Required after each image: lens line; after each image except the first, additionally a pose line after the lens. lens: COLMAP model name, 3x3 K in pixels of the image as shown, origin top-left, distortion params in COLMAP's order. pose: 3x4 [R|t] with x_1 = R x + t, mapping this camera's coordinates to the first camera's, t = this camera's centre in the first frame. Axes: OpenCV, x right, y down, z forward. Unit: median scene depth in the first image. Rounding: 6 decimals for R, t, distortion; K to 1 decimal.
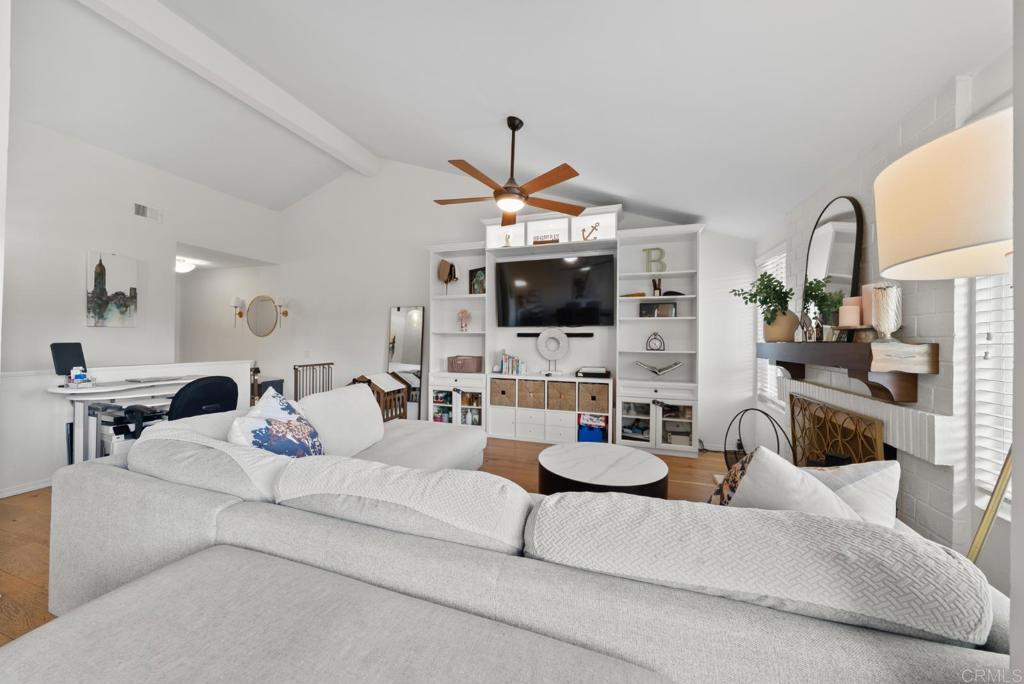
lens RADIAL K [[355.0, 0, 512.0], [0, 355.0, 342.0], [0, 0, 1]] dist [-0.007692, -0.000096]
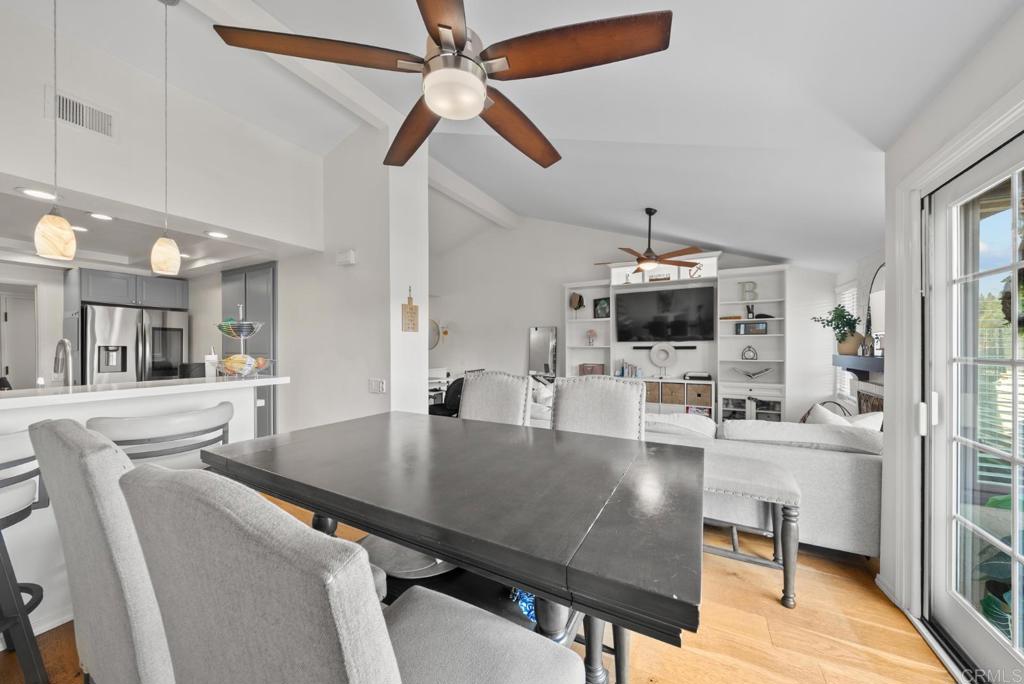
lens RADIAL K [[353.2, 0, 512.3], [0, 353.2, 350.5], [0, 0, 1]] dist [-0.007702, -0.000389]
pose [[0.985145, -0.009875, -0.171441, -0.233905], [0.011624, 0.999890, 0.009203, -0.031267], [0.171331, -0.011059, 0.985151, -0.429179]]
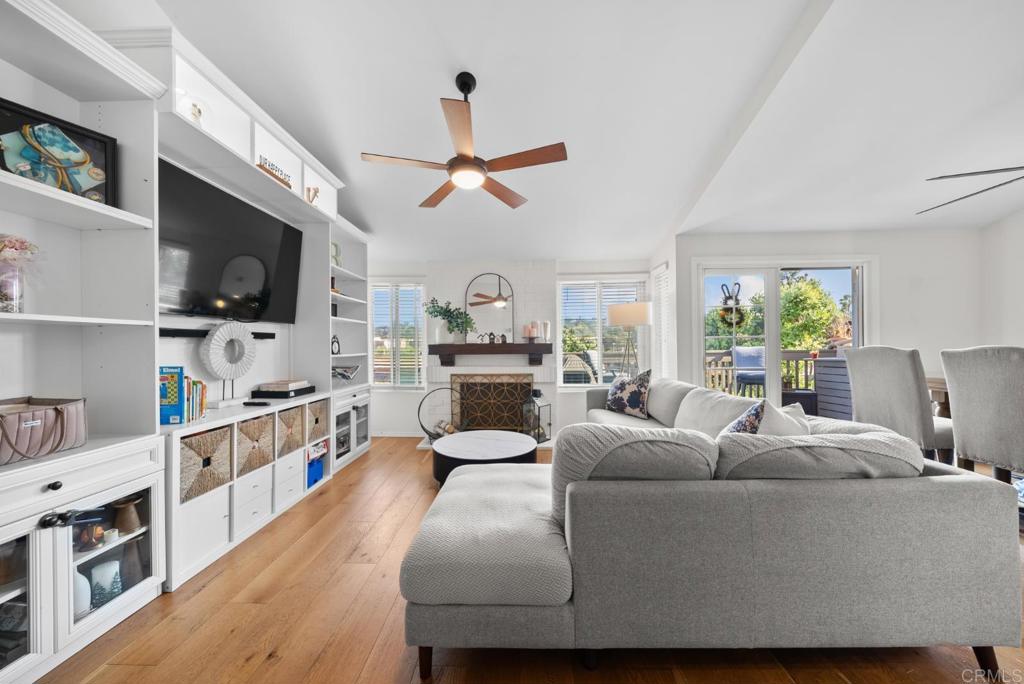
lens RADIAL K [[355.0, 0, 512.0], [0, 355.0, 342.0], [0, 0, 1]] dist [-0.007692, -0.000096]
pose [[-0.300533, 0.001855, 0.953770, -0.597527], [0.008309, 0.999965, 0.000673, -0.004334], [-0.953735, 0.008127, -0.300538, 0.823261]]
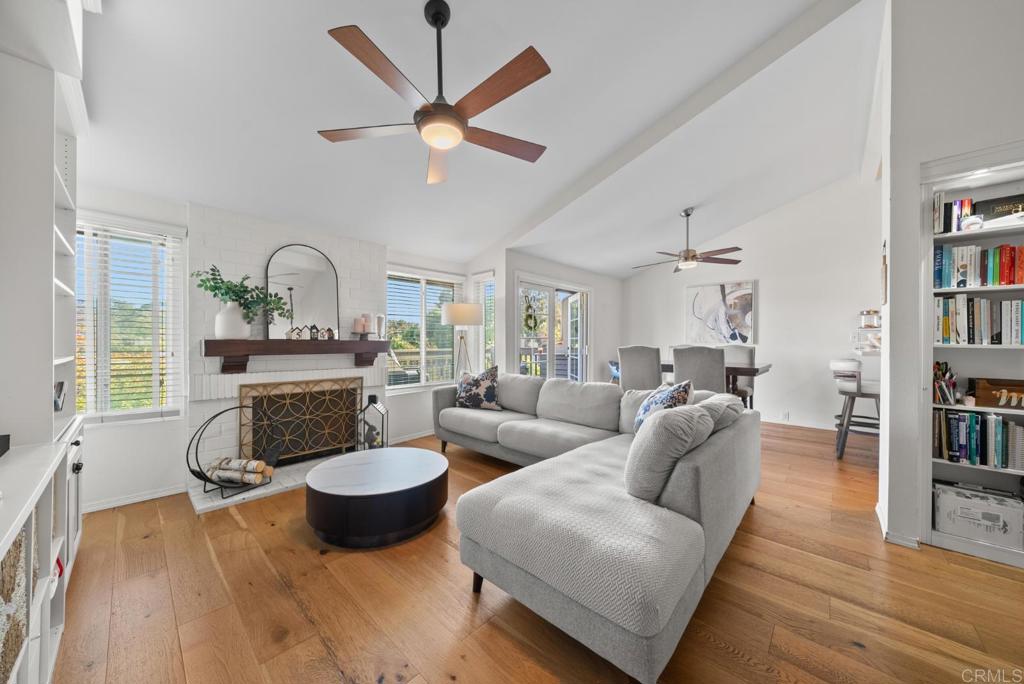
lens RADIAL K [[355.0, 0, 512.0], [0, 355.0, 342.0], [0, 0, 1]] dist [-0.007692, -0.000096]
pose [[-0.913630, -0.012591, 0.406351, -0.289608], [-0.011099, 0.999920, 0.006029, -0.004415], [-0.406395, 0.000998, -0.913697, 1.116101]]
